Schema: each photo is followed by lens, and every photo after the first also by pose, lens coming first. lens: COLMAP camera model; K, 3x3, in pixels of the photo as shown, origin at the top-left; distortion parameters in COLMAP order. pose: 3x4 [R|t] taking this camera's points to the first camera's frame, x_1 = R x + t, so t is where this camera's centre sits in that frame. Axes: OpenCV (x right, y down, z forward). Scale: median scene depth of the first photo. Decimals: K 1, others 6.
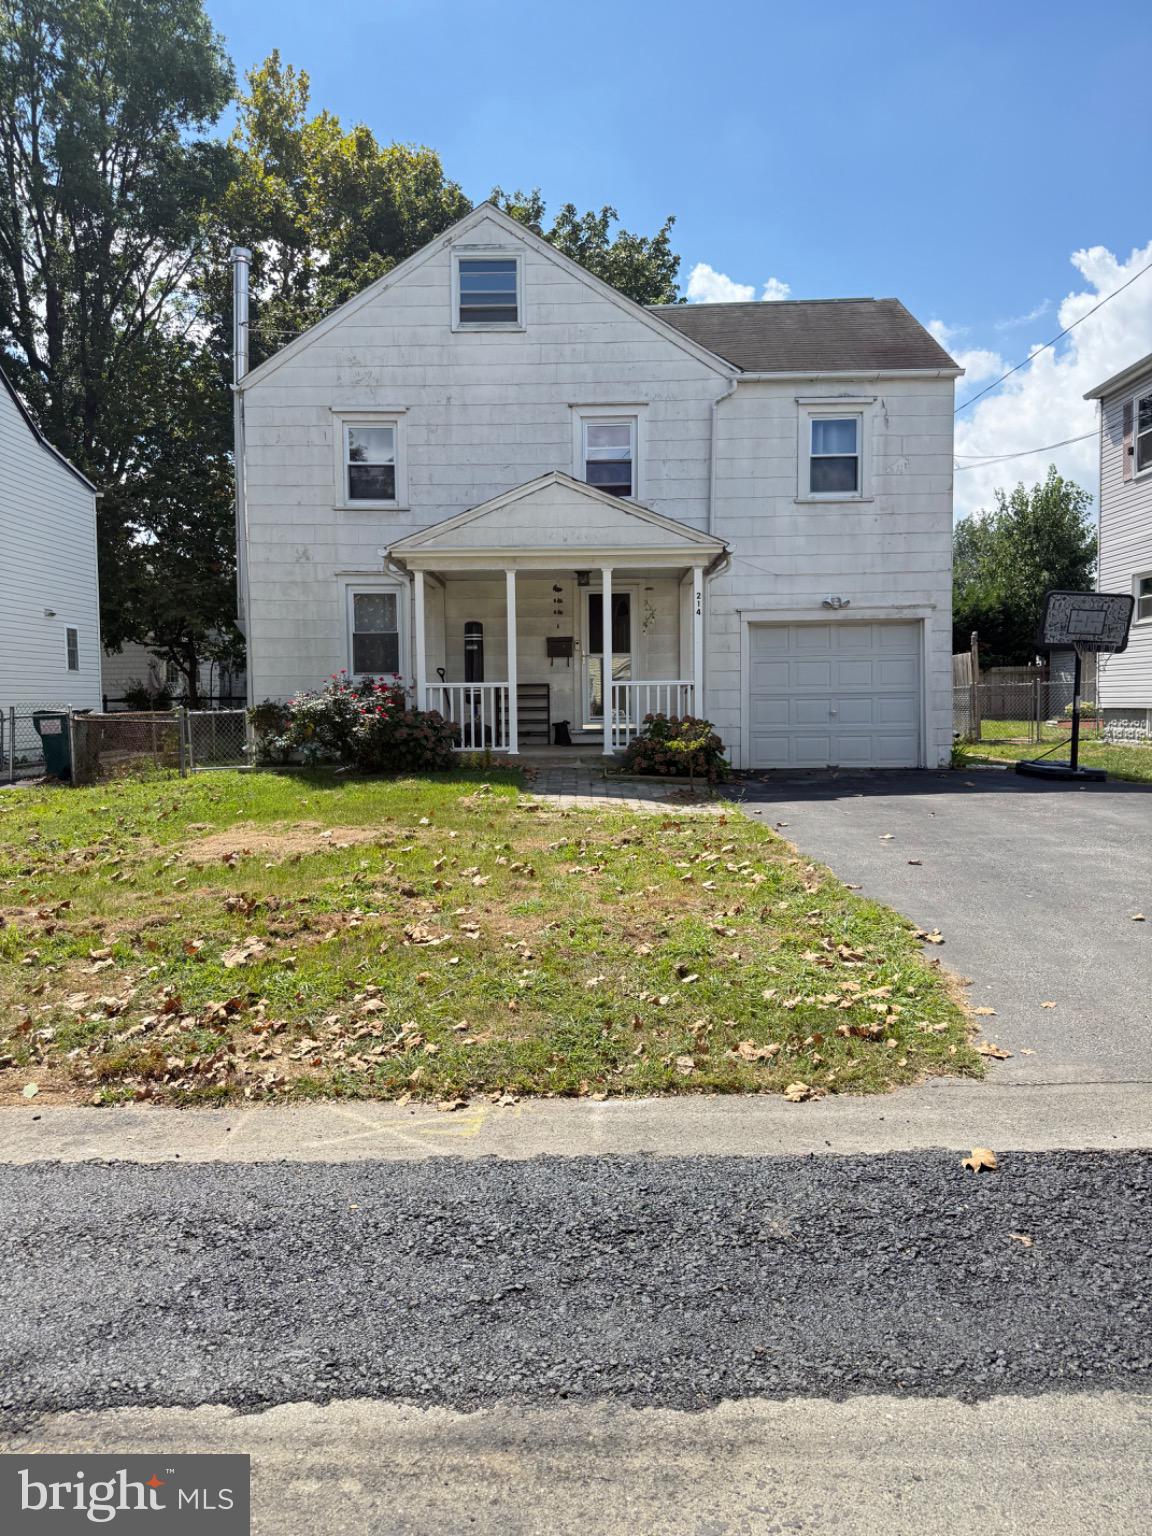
lens RADIAL K [[1117.3, 0, 547.4], [0, 1117.3, 768.8], [0, 0, 1]] dist [0.056366, -0.036337]
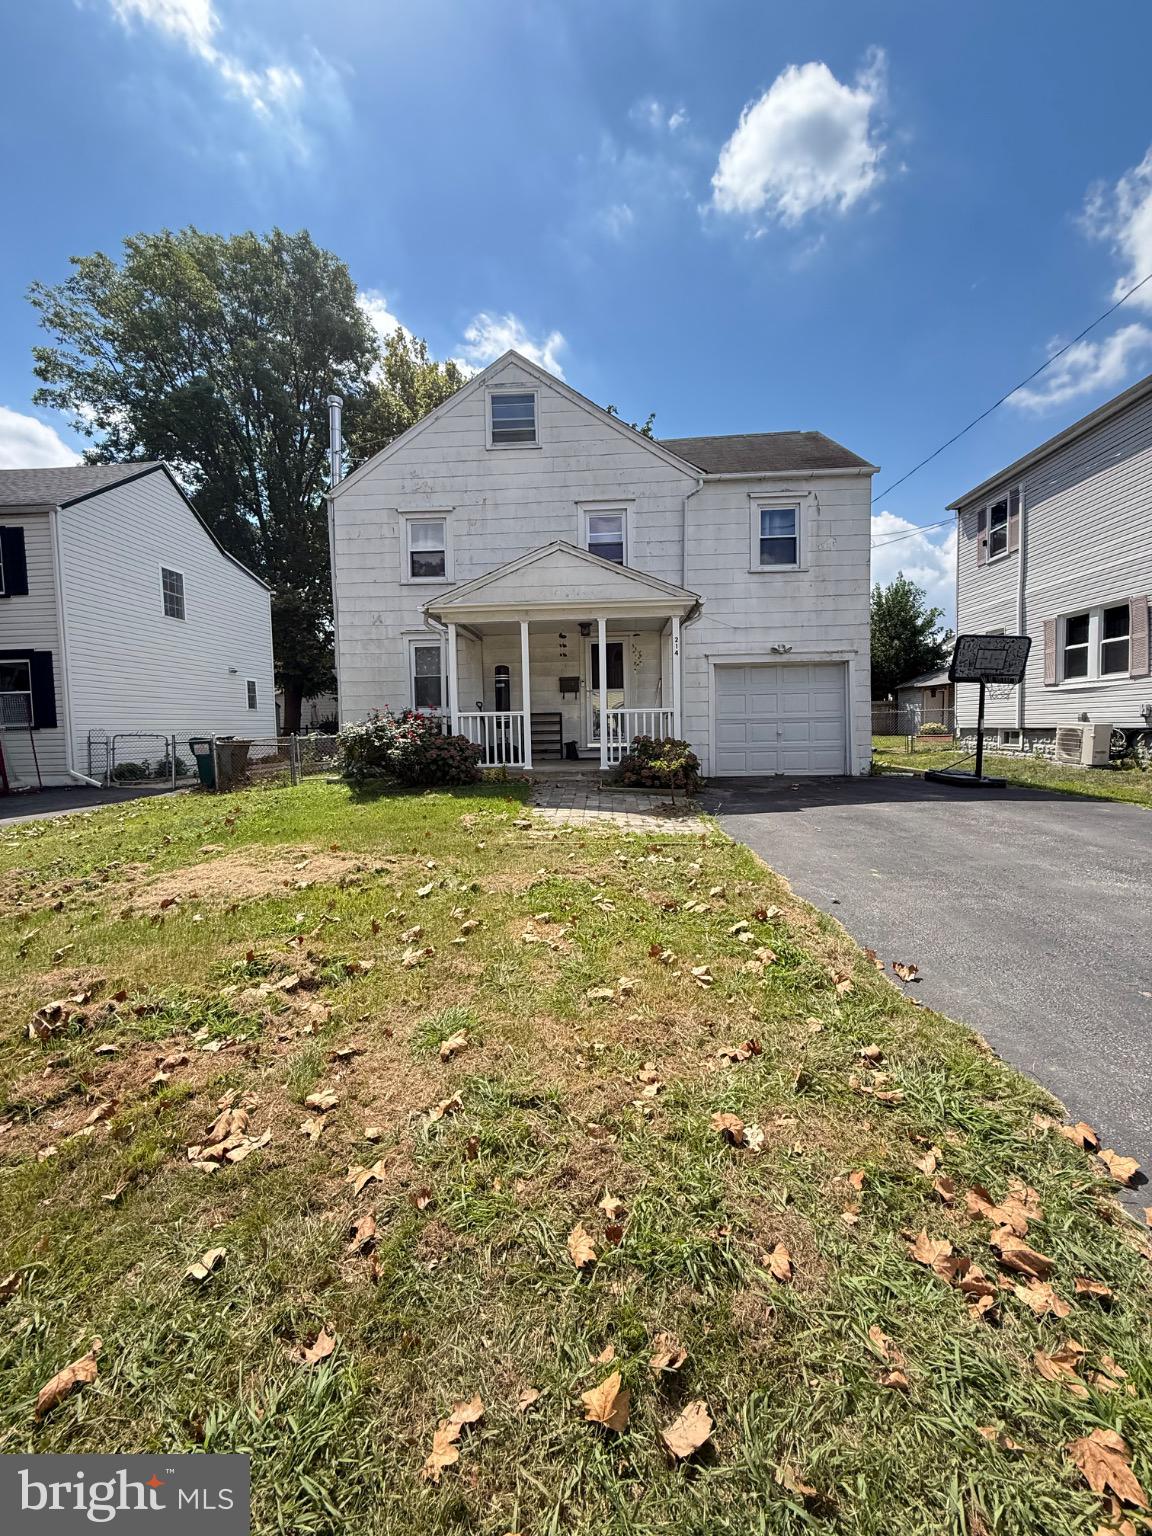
lens RADIAL K [[610.6, 0, 561.8], [0, 610.6, 767.1], [0, 0, 1]] dist [-0.018965, 0.000245]
pose [[0.998963, -0.006990, -0.044998, 0.041648], [0.007327, 0.999946, 0.007336, -0.022169], [0.044944, -0.007658, 0.998960, 0.351324]]
